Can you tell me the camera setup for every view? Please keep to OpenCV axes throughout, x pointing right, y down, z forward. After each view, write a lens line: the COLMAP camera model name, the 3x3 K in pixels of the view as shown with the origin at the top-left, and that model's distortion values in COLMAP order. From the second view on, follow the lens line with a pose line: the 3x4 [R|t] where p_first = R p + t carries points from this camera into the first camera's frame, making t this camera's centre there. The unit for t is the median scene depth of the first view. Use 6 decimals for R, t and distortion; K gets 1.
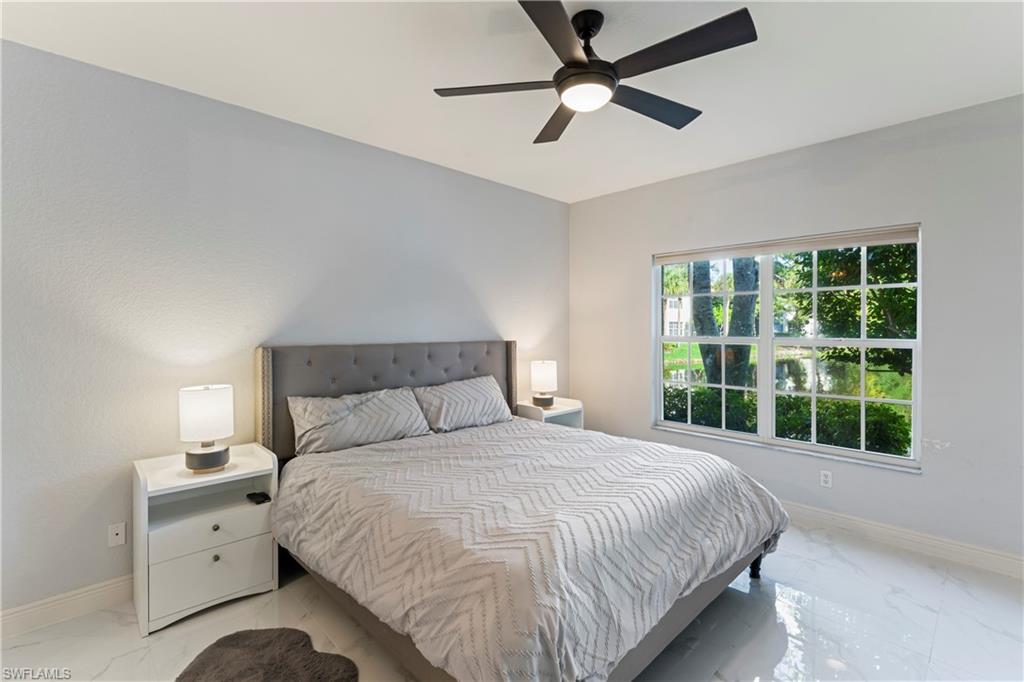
lens RADIAL K [[471.5, 0, 511.3], [0, 471.5, 330.9], [0, 0, 1]] dist [-0.000395, -0.000218]
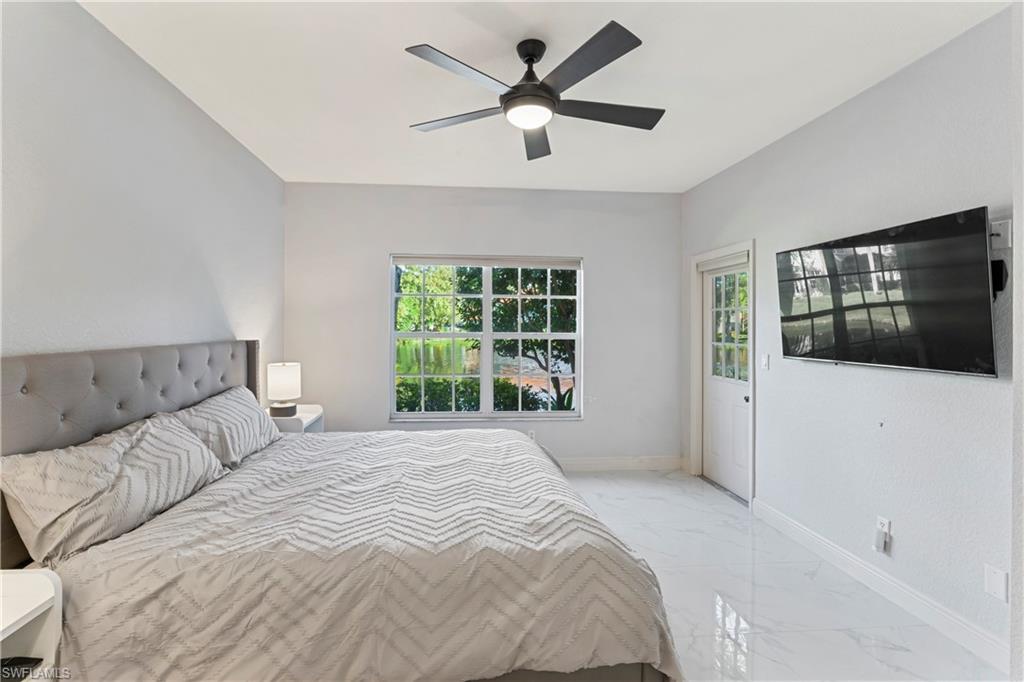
lens RADIAL K [[458.3, 0, 512.2], [0, 458.3, 328.5], [0, 0, 1]] dist [-0.001401, -0.000441]
pose [[0.626868, -0.002985, 0.779120, -0.428082], [0.002012, 0.999996, 0.002212, 0.000125], [-0.779123, 0.000181, 0.626871, 0.221862]]
